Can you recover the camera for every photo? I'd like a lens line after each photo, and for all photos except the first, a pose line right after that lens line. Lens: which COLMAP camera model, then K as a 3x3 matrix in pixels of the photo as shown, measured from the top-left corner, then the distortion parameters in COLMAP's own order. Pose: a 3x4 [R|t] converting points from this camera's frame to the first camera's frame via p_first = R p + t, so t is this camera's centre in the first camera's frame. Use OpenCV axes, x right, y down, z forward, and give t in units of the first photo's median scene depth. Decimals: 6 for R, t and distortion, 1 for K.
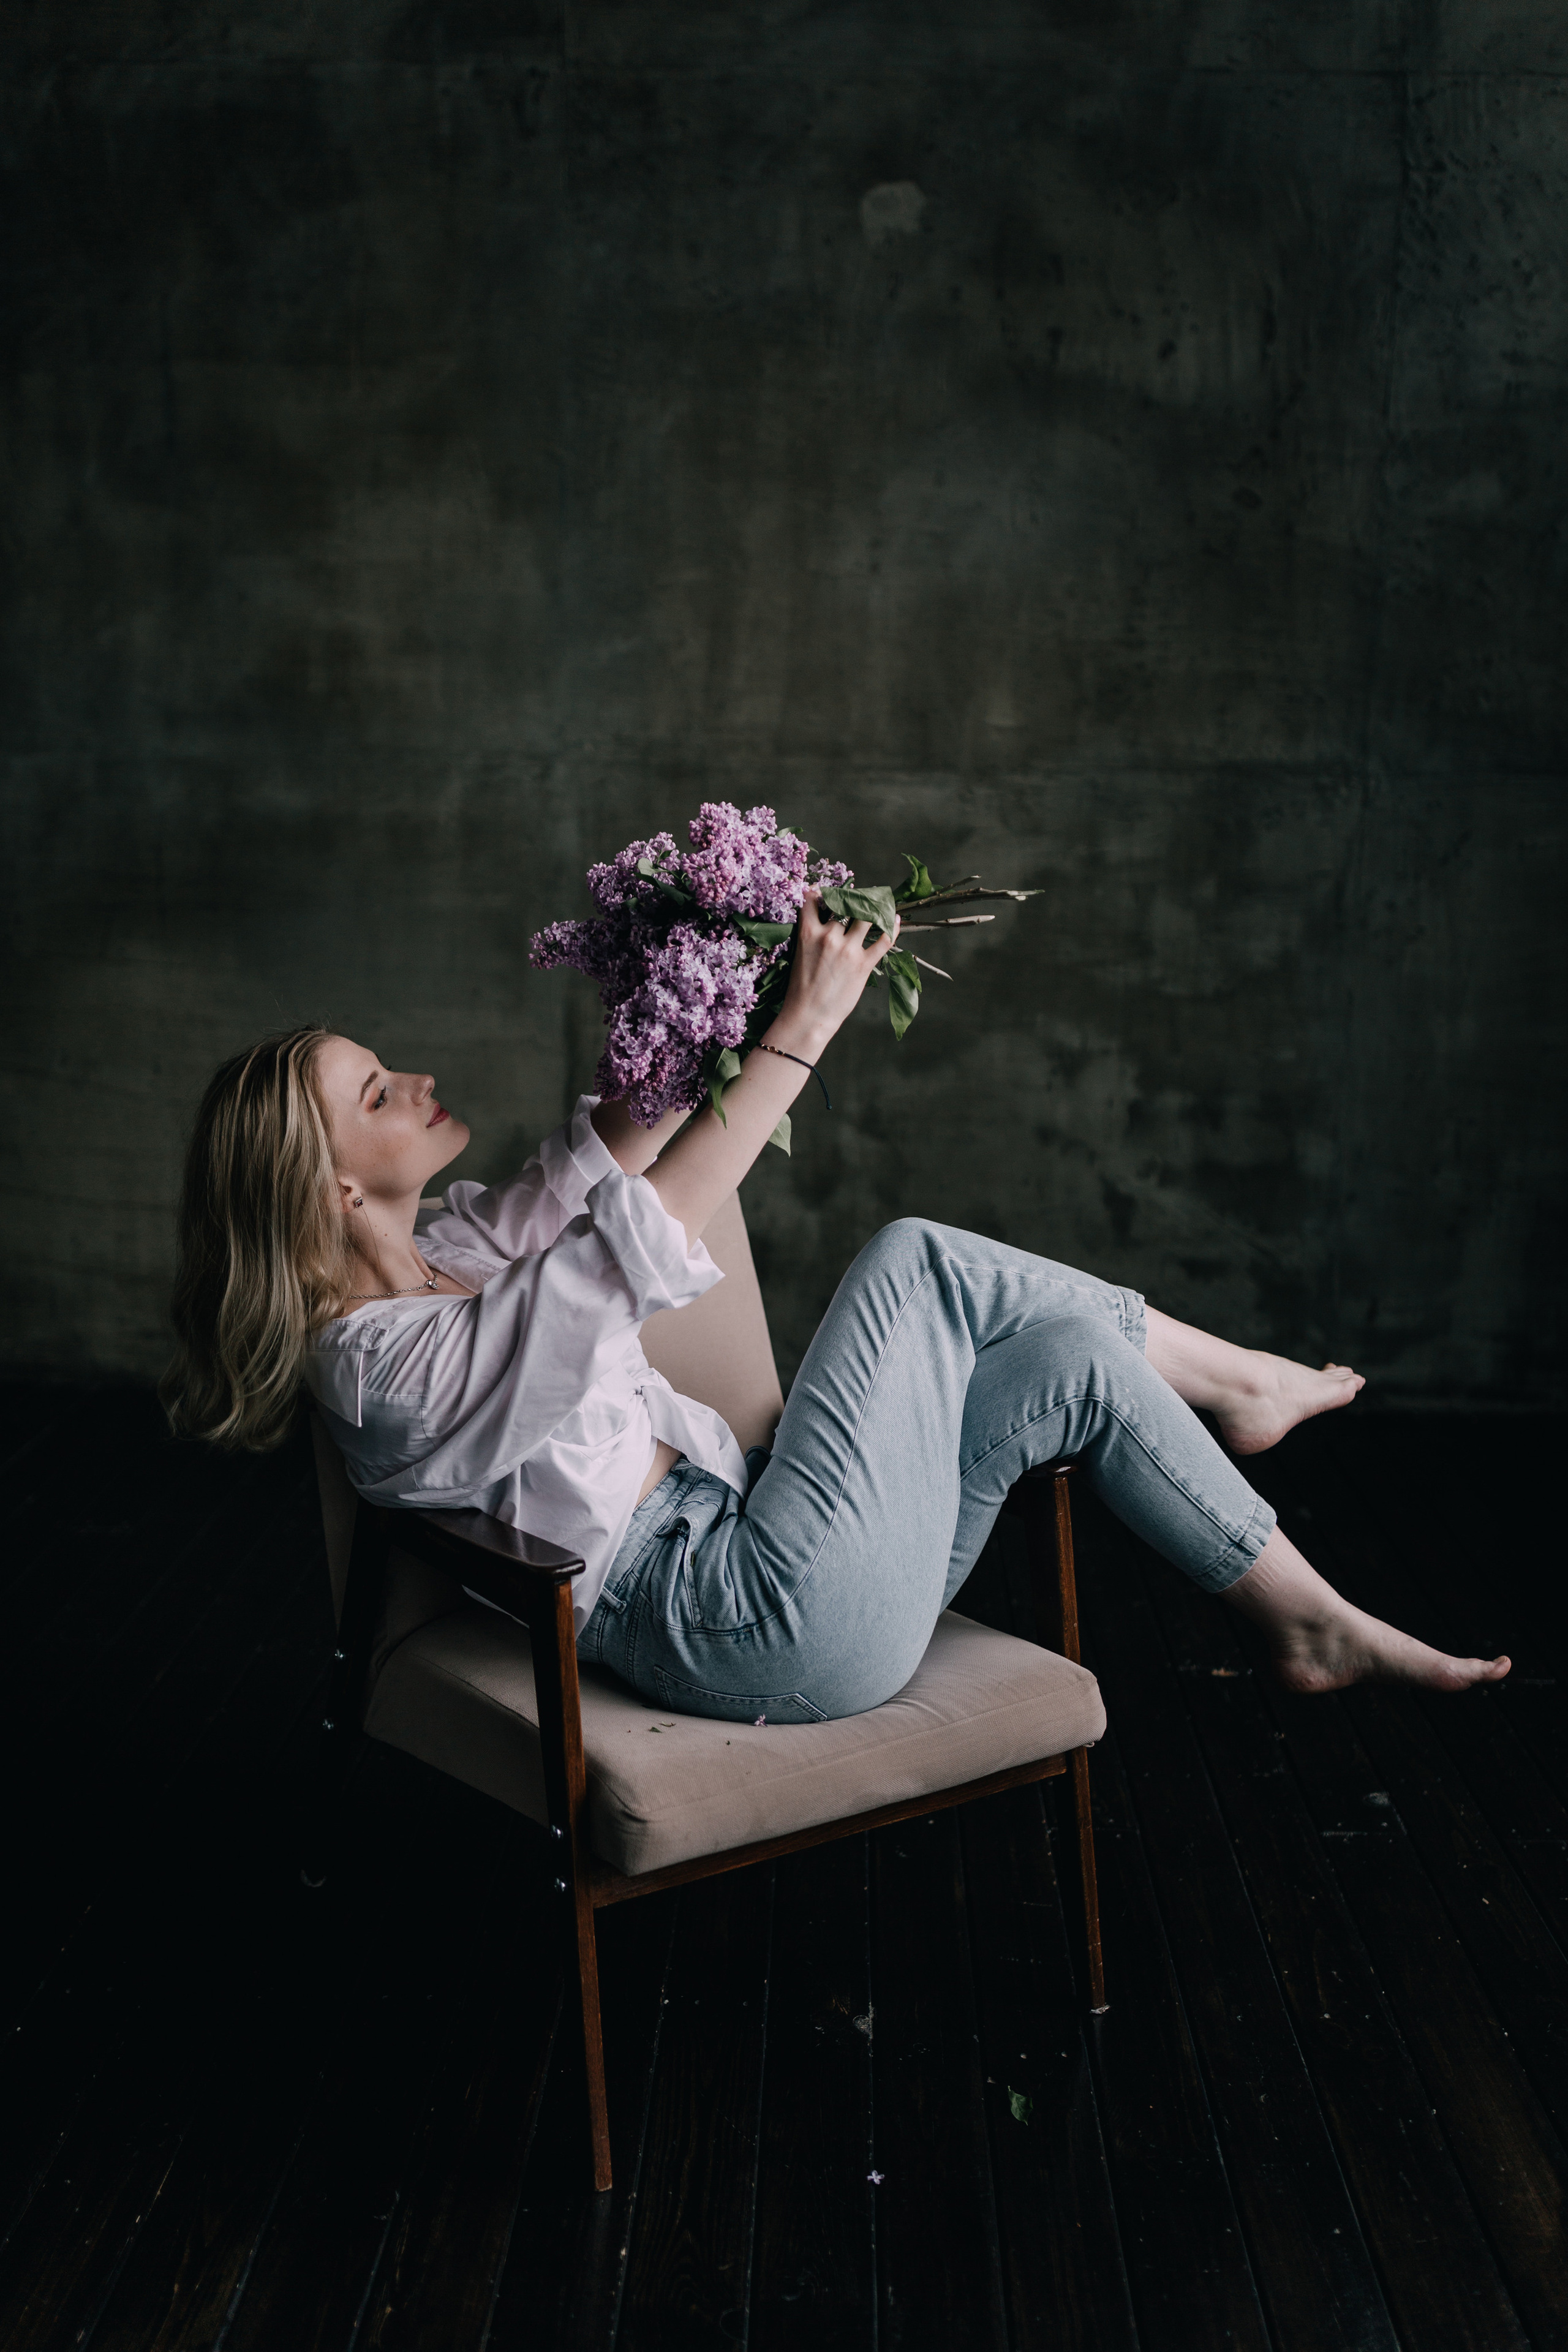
lens RADIAL K [[2402.7, 0, 793.7], [0, 2402.7, 1147.8], [0, 0, 1]] dist [-0.008032, 0.000000]
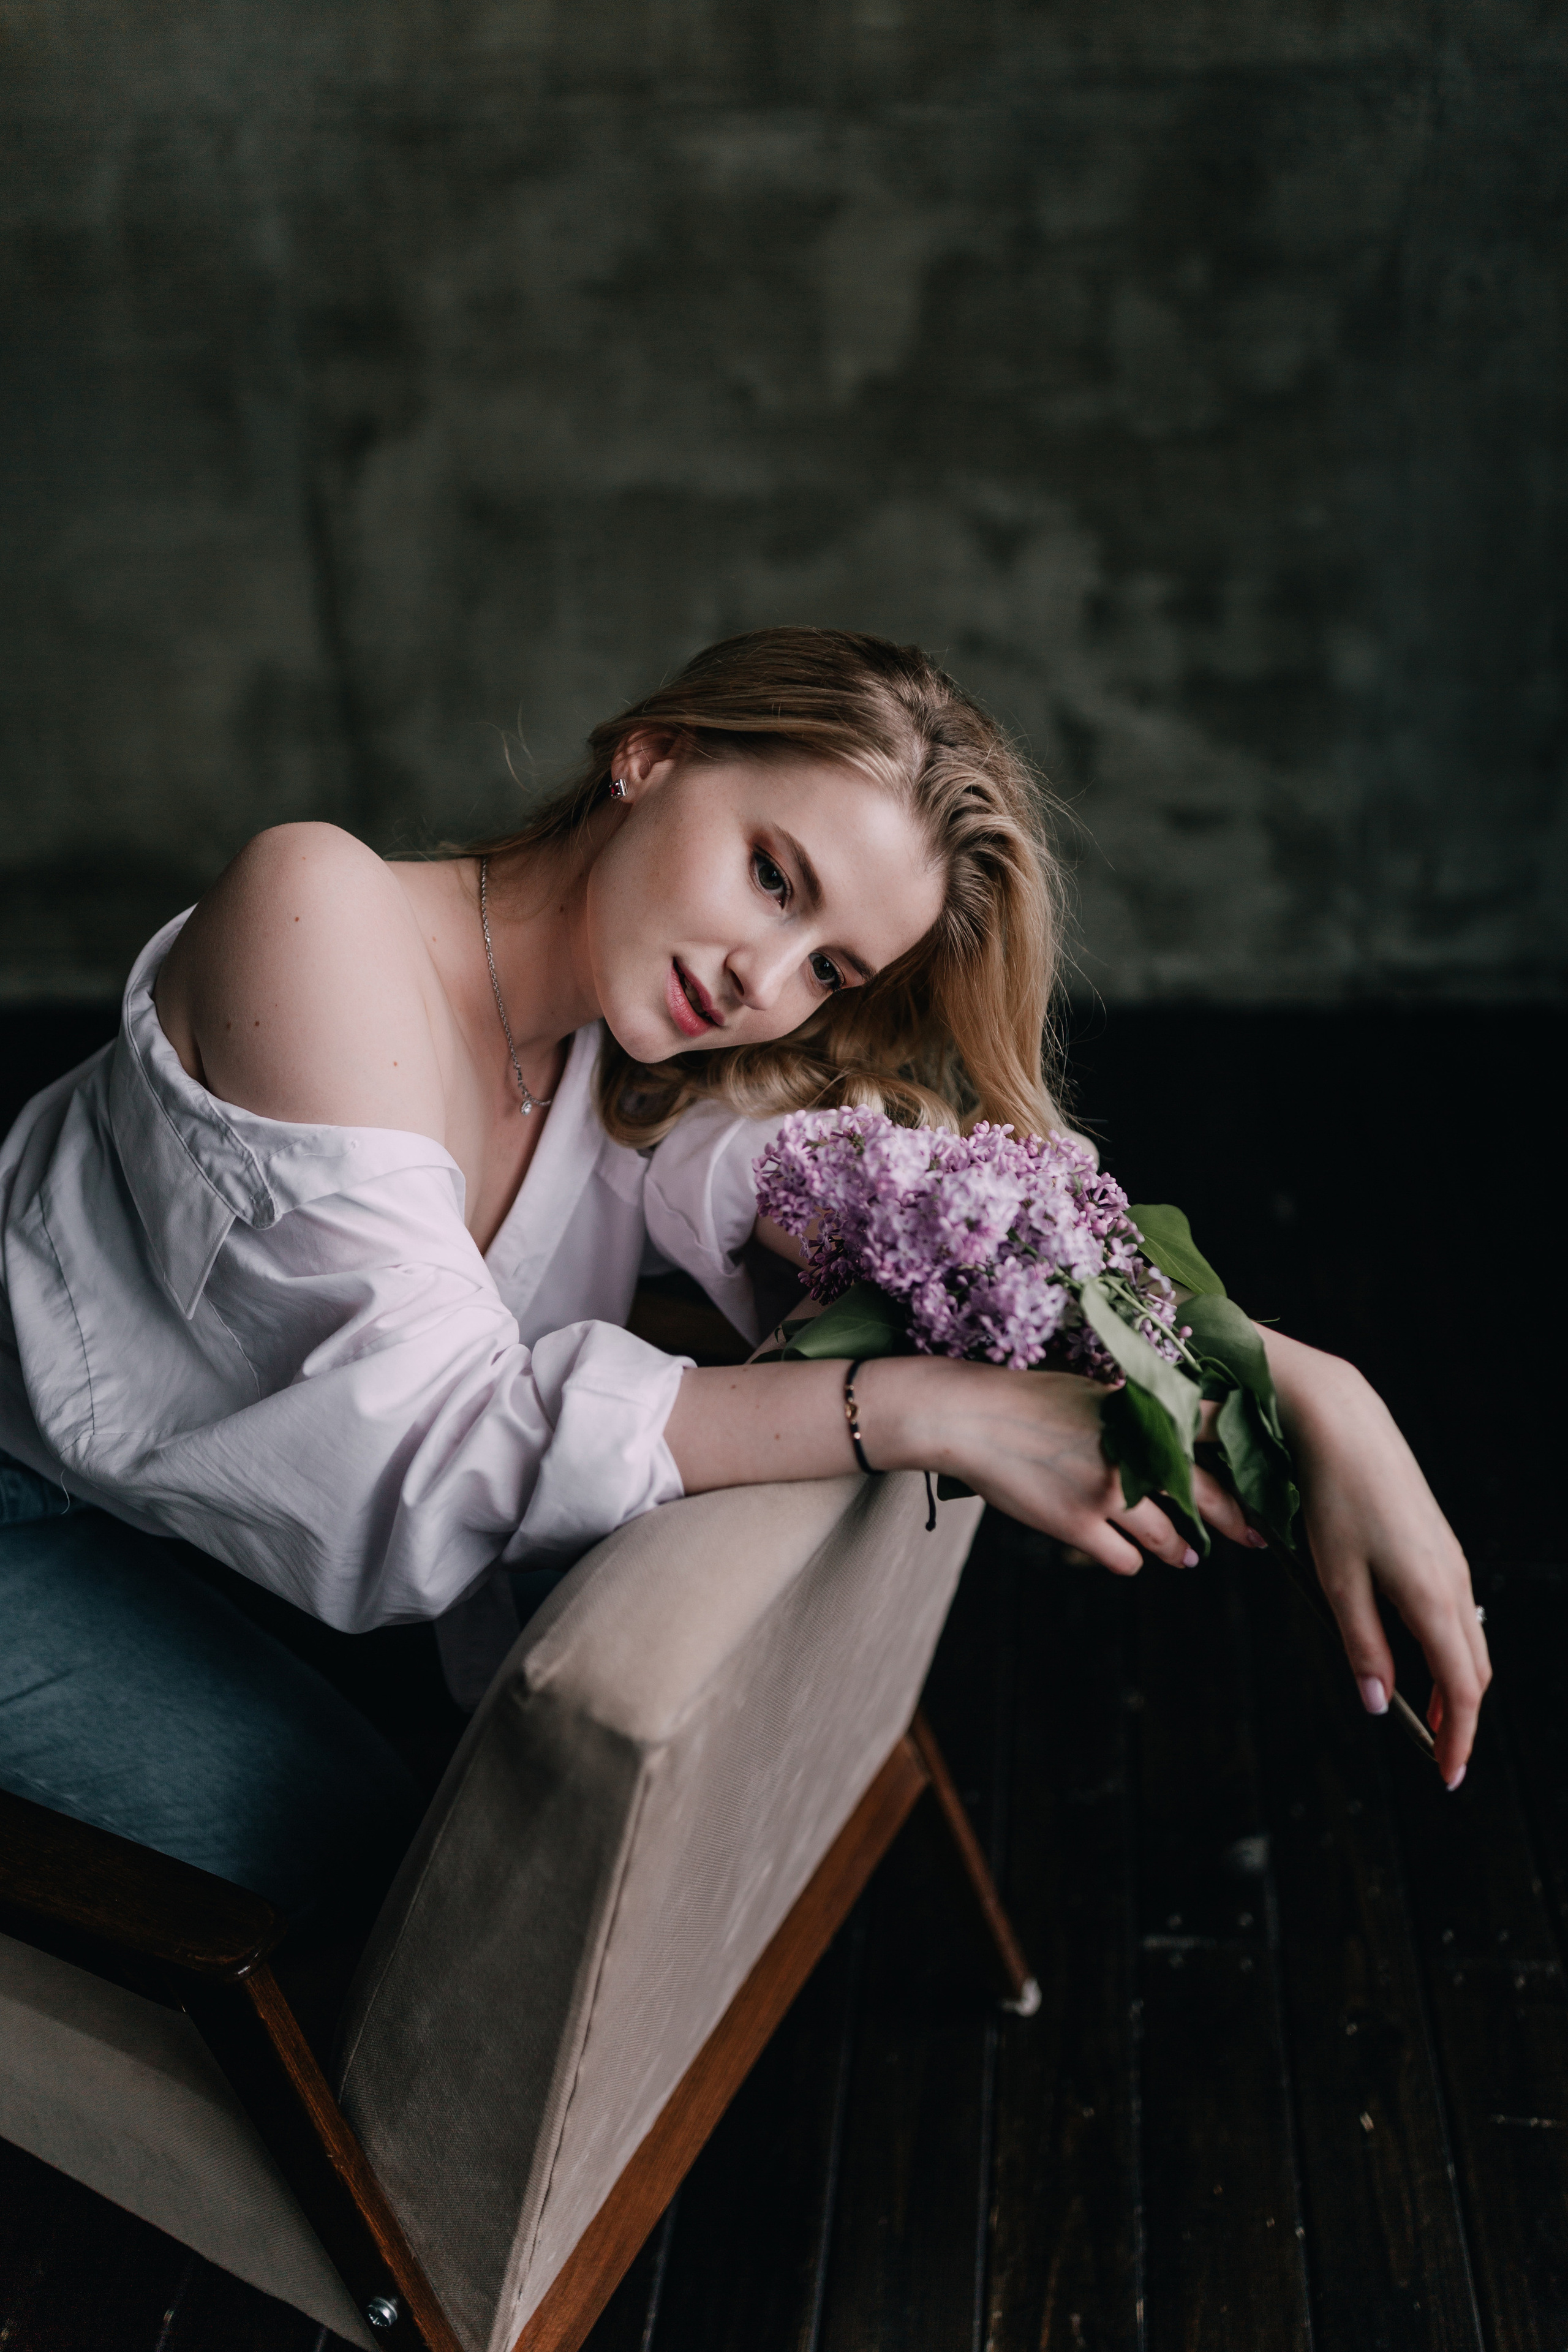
lens RADIAL K [[2284.3, 0, 780.3], [0, 2284.3, 1178.6], [0, 0, 1]] dist [-0.011331, 0.000000]
pose [[0.993930, -0.011840, -0.109377, 0.126930], [0.044752, 0.951732, 0.303649, -0.066665], [0.100502, -0.306701, 0.946485, 0.310070]]
